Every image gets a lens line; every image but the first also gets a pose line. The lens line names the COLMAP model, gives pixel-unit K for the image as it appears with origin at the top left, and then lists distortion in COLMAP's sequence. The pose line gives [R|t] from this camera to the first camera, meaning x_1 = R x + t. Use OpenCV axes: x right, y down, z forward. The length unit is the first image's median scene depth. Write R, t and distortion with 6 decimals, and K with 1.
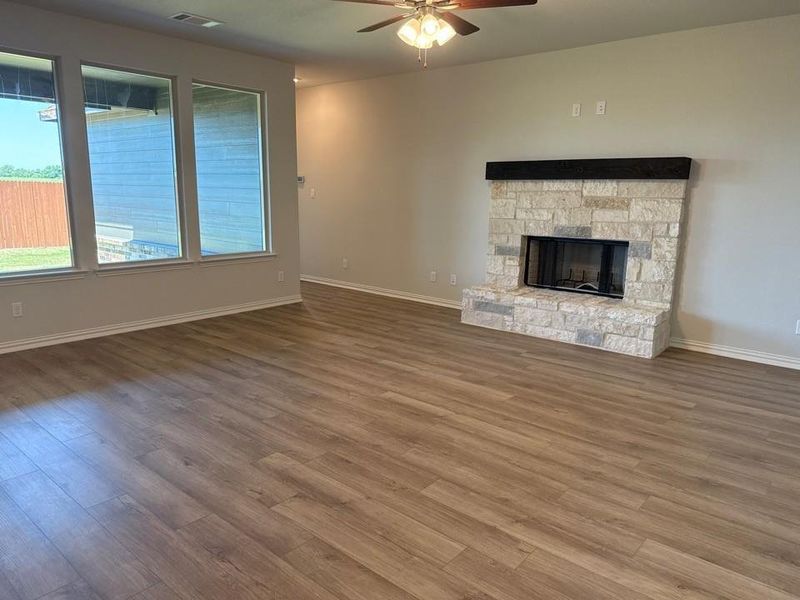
lens RADIAL K [[563.4, 0, 396.8], [0, 563.4, 295.2], [0, 0, 1]] dist [0.039234, -0.029224]
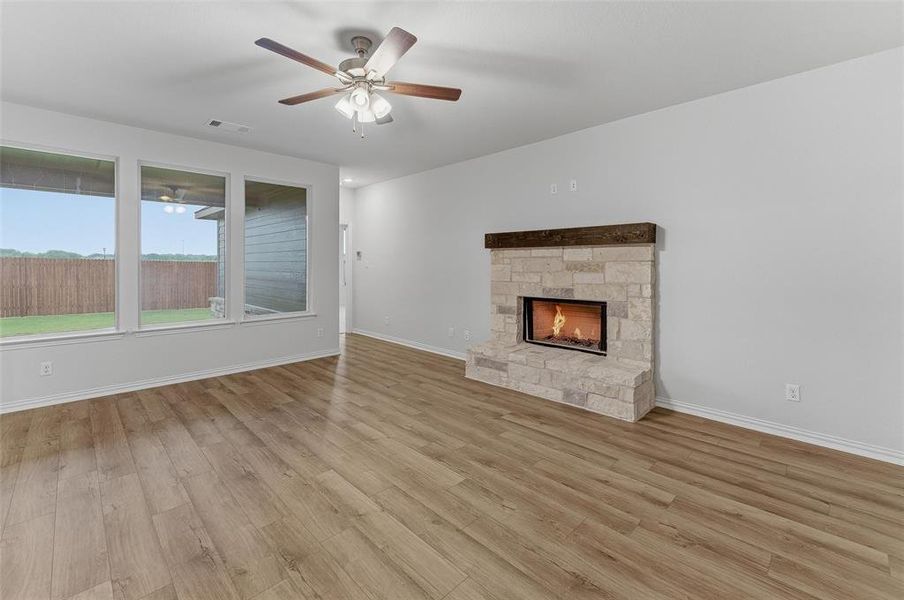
lens RADIAL K [[391.0, 0, 458.4], [0, 391.0, 255.2], [0, 0, 1]] dist [-0.003599, 0.000178]
pose [[0.997392, -0.018084, -0.069877, 0.198380], [0.003352, 0.978667, -0.205427, -0.032508], [0.072101, 0.204657, 0.976175, 0.263988]]
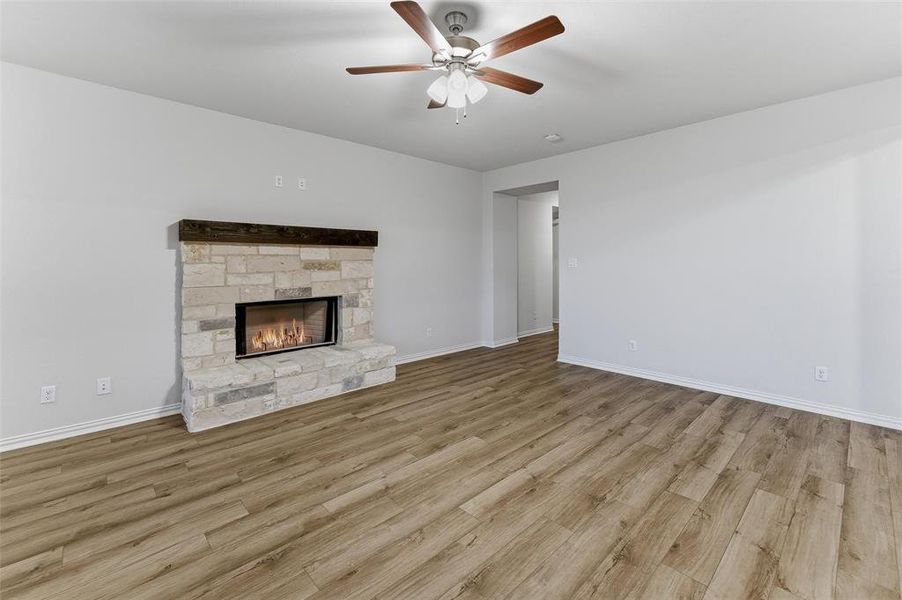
lens RADIAL K [[390.2, 0, 456.7], [0, 390.2, 248.5], [0, 0, 1]] dist [-0.003599, 0.000178]
pose [[0.087939, 0.020796, 0.995909, -0.450599], [0.185844, 0.981886, -0.036914, -0.128315], [-0.978636, 0.188329, 0.082481, 0.730002]]
